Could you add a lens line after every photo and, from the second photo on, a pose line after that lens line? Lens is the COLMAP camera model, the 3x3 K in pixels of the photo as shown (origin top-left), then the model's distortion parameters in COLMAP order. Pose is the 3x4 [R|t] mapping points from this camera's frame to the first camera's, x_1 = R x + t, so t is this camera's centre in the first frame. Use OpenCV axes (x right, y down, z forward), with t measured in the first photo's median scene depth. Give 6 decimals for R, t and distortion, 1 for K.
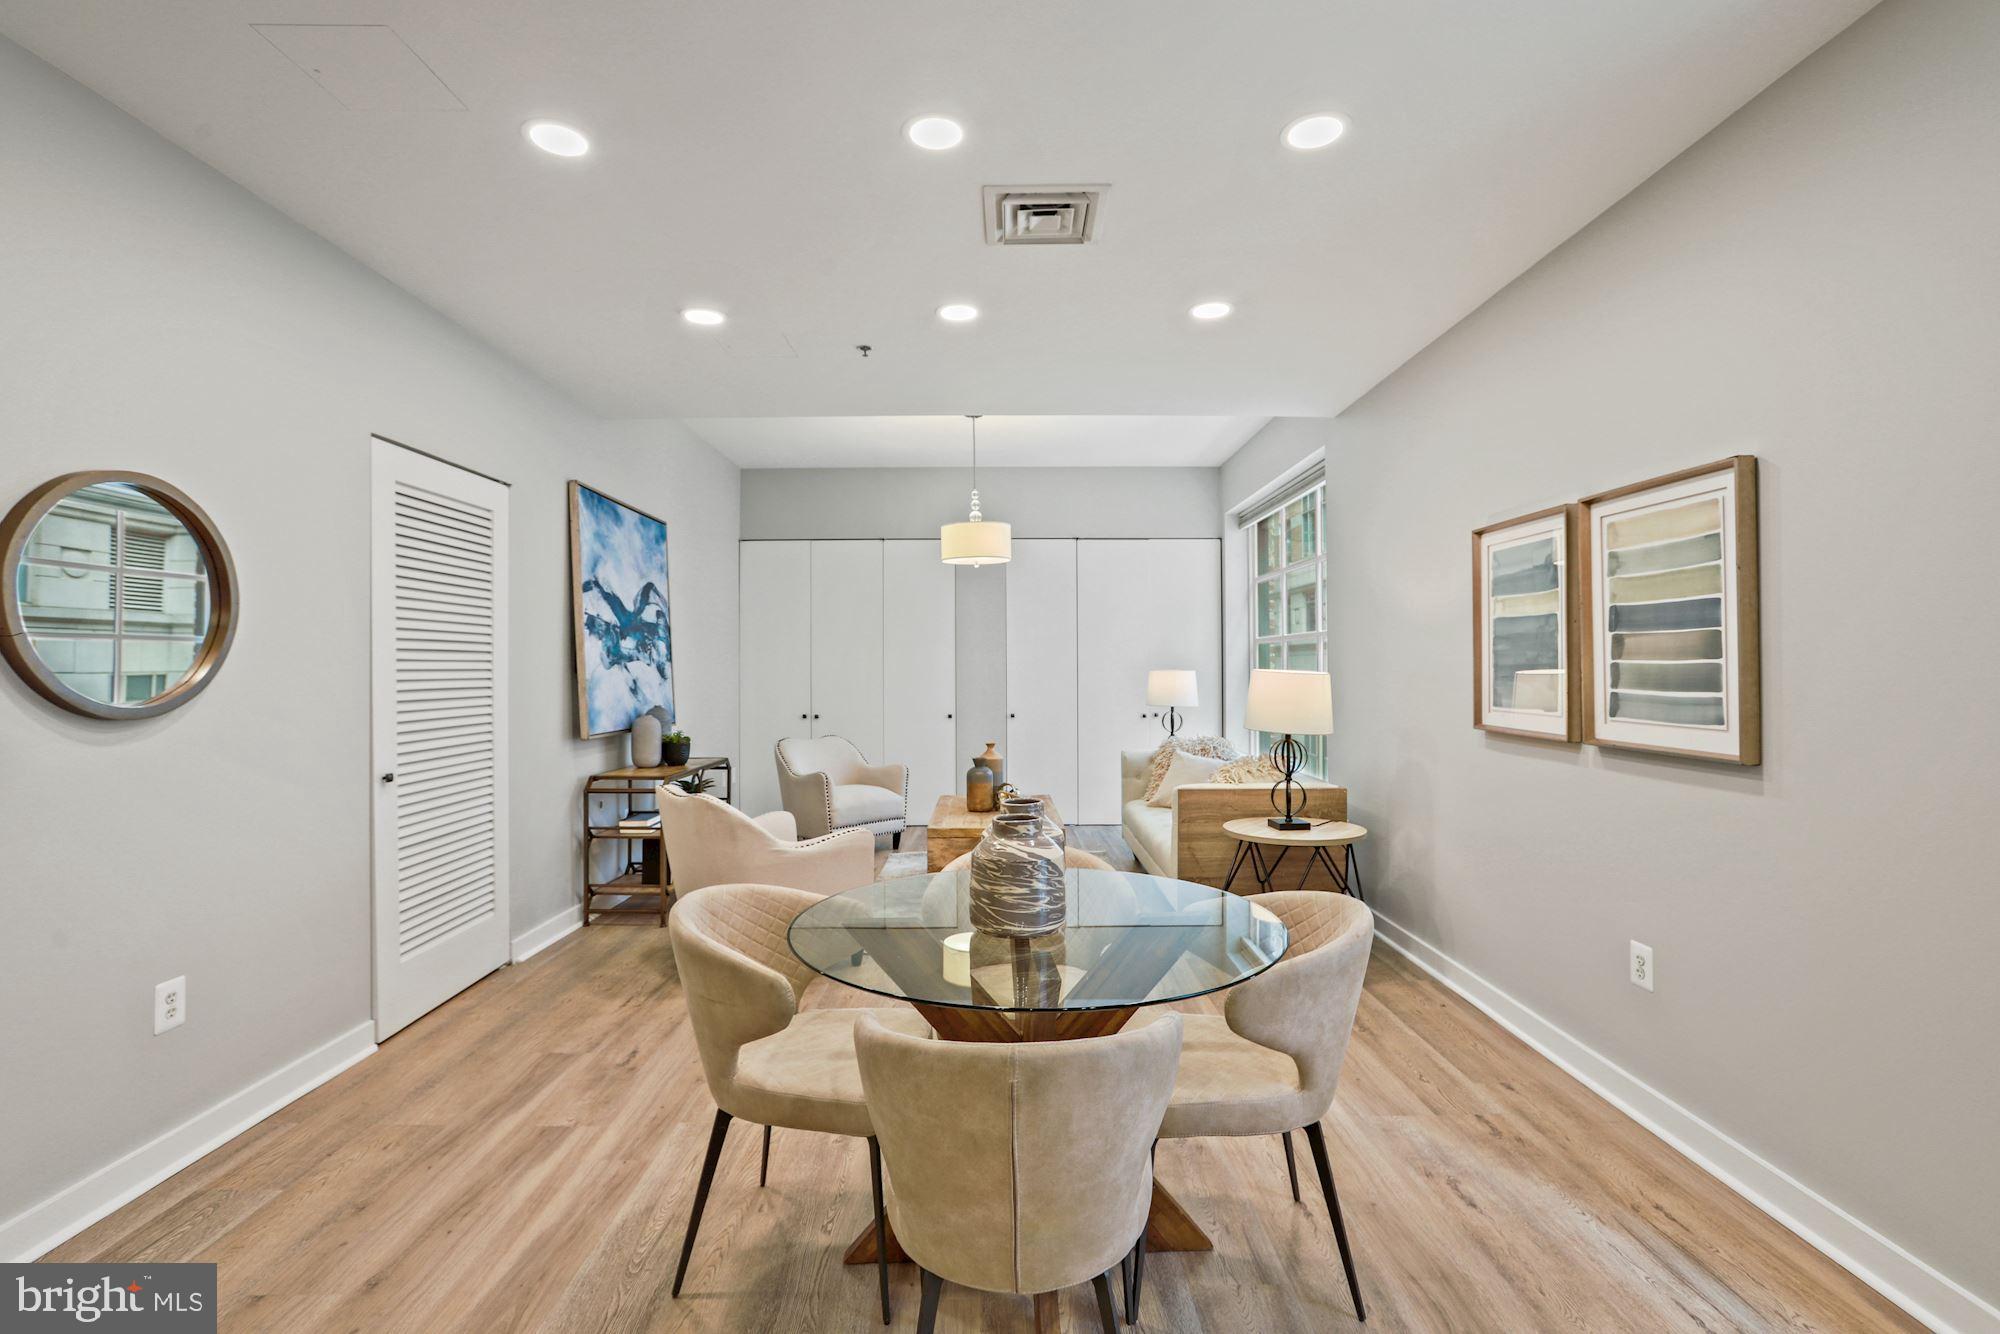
lens RADIAL K [[939.4, 0, 1009.4], [0, 939.4, 675.7], [0, 0, 1]] dist [-0.075236, 0.034198]
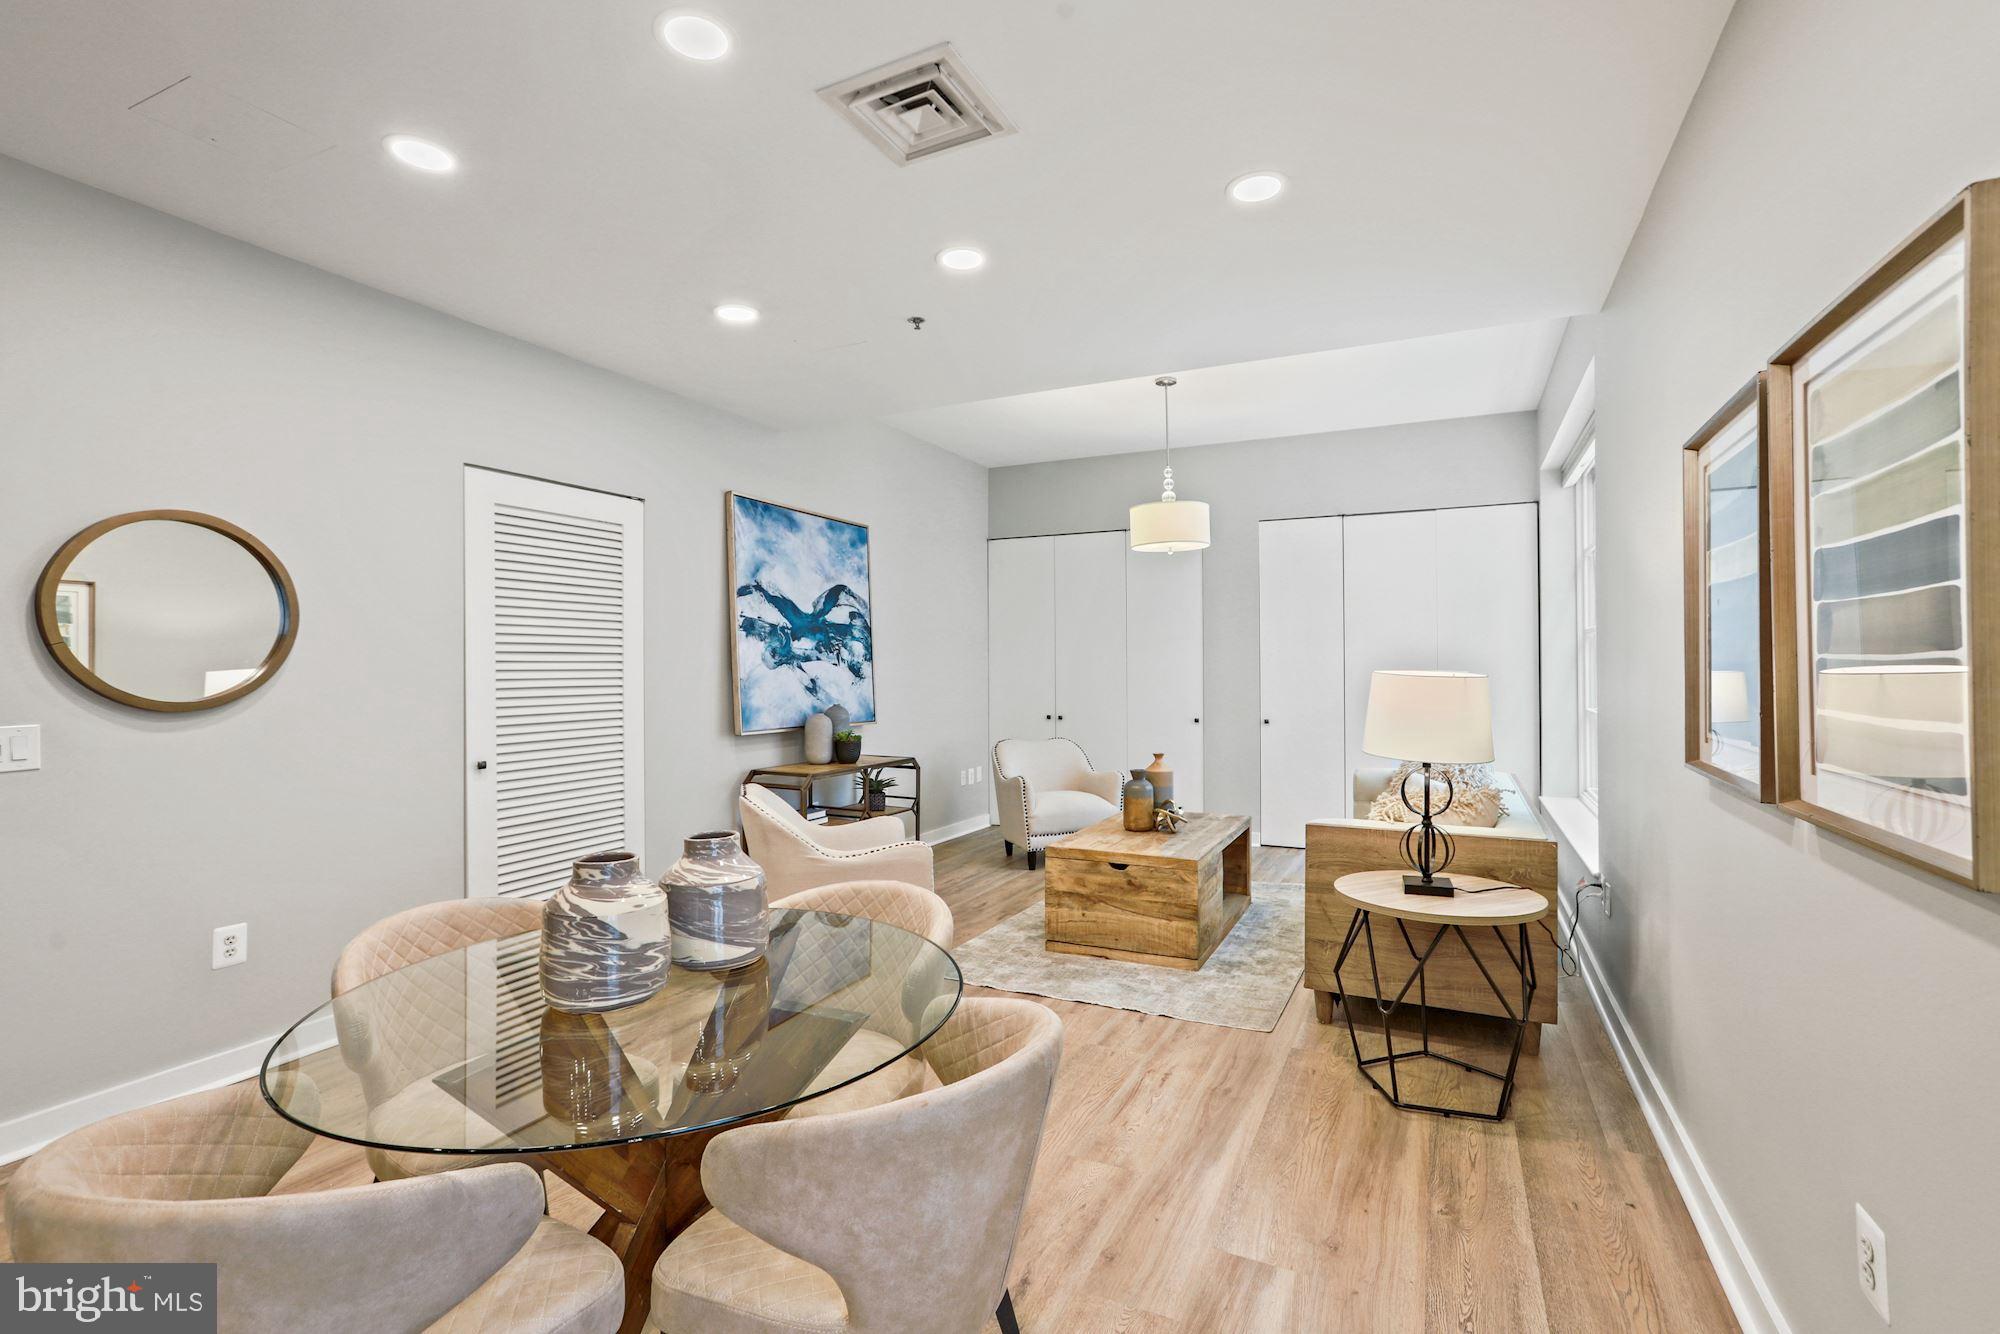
lens RADIAL K [[926.5, 0, 1002.4], [0, 926.5, 675.3], [0, 0, 1]] dist [-0.040086, 0.015880]
pose [[0.893983, 0.003705, -0.448085, 0.283662], [-0.003035, 0.999993, 0.002214, -0.003140], [0.448090, -0.000619, 0.893988, 0.192872]]
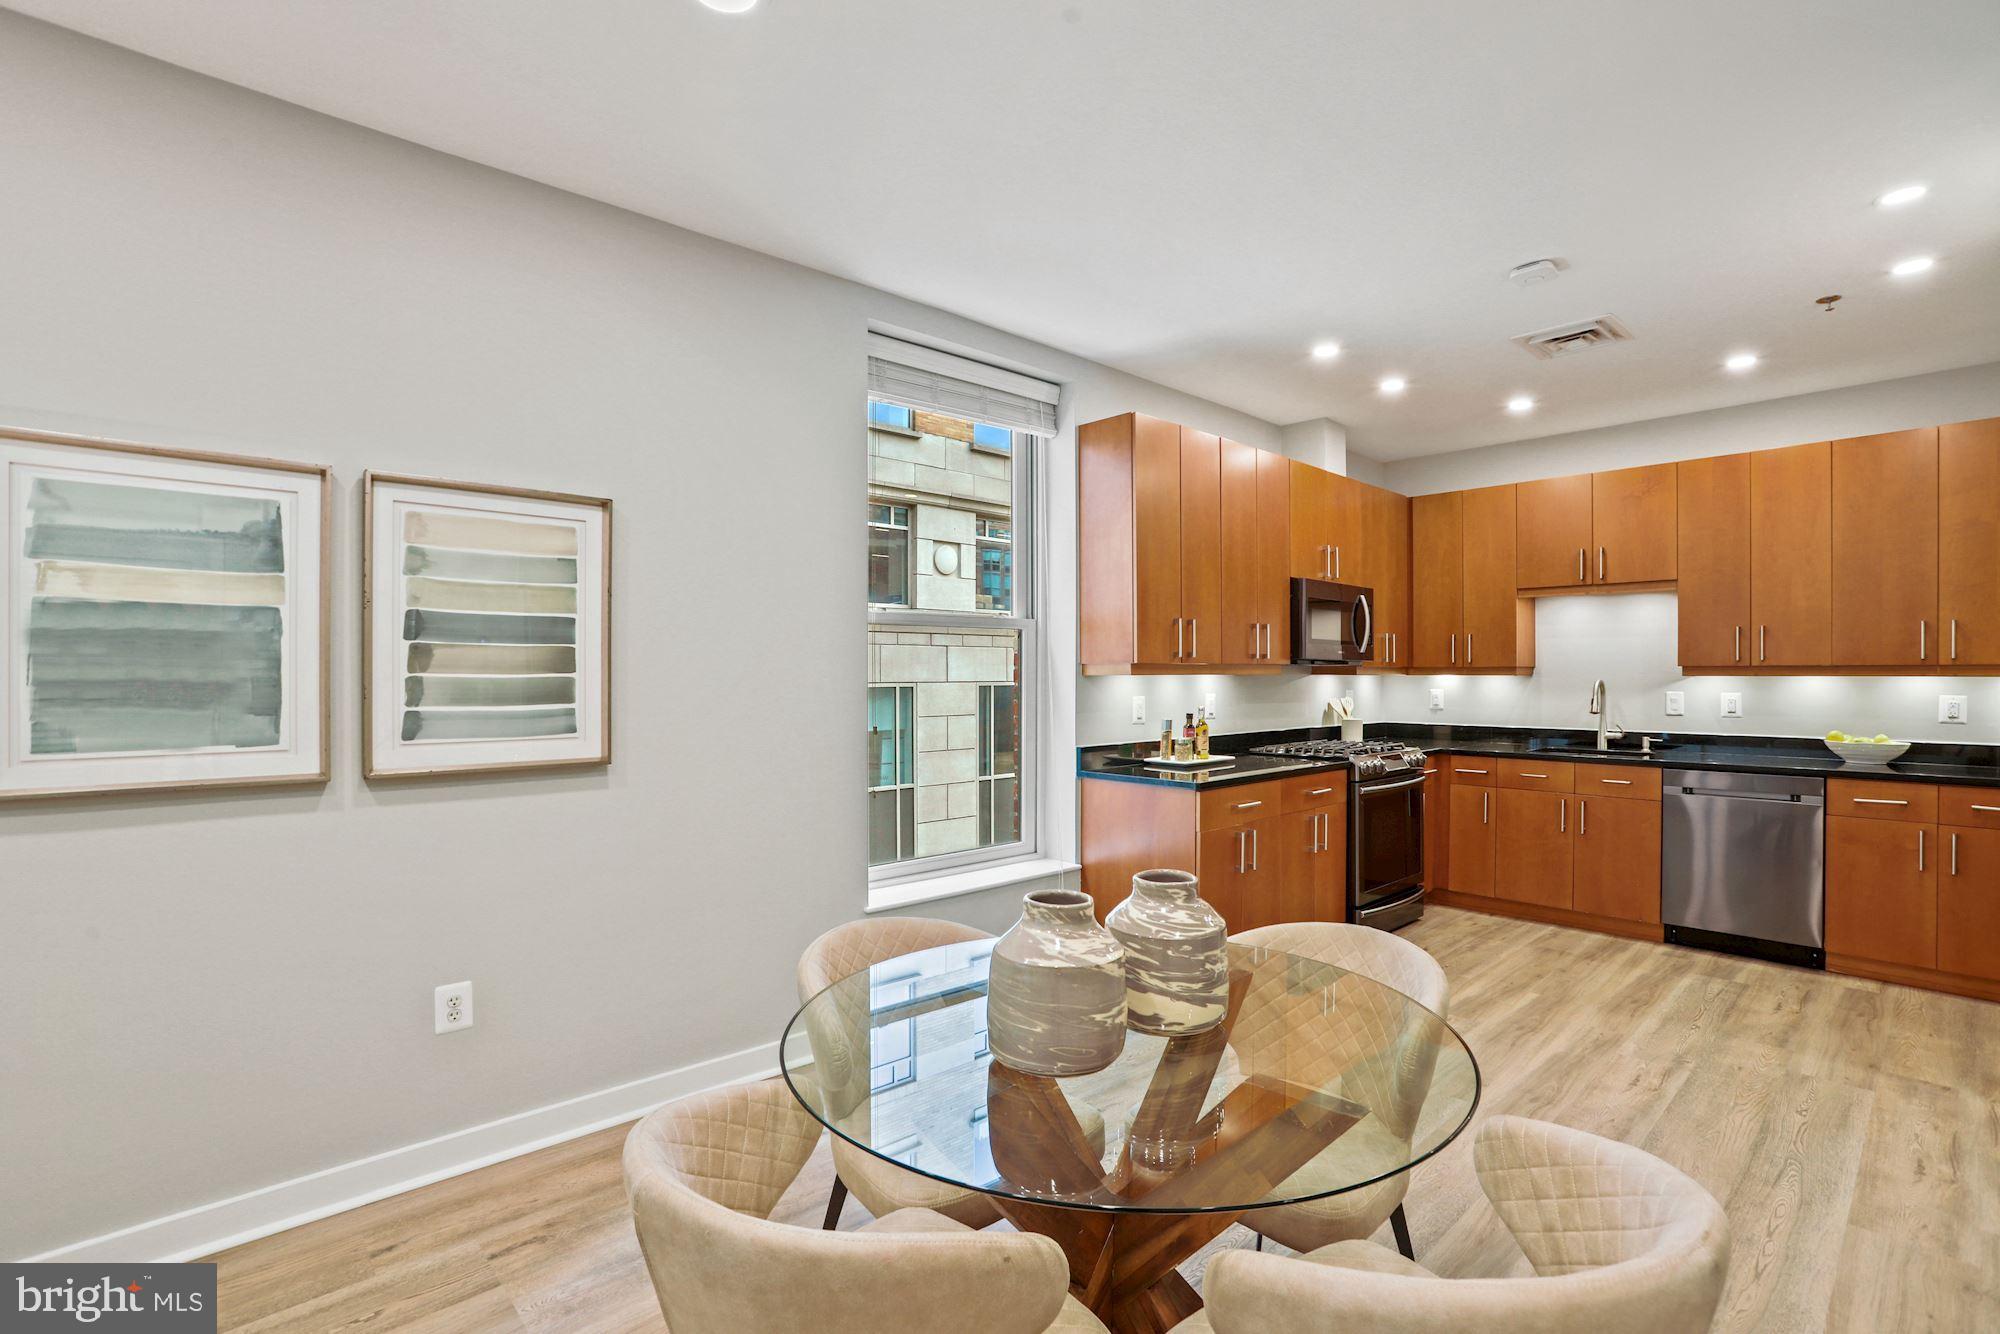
lens RADIAL K [[939.4, 0, 1009.4], [0, 939.4, 675.7], [0, 0, 1]] dist [-0.075236, 0.034198]
pose [[-0.670715, 0.000731, 0.741715, -0.209504], [0.008848, 0.999936, 0.007016, -0.009540], [-0.741663, 0.011269, -0.670679, 0.695394]]
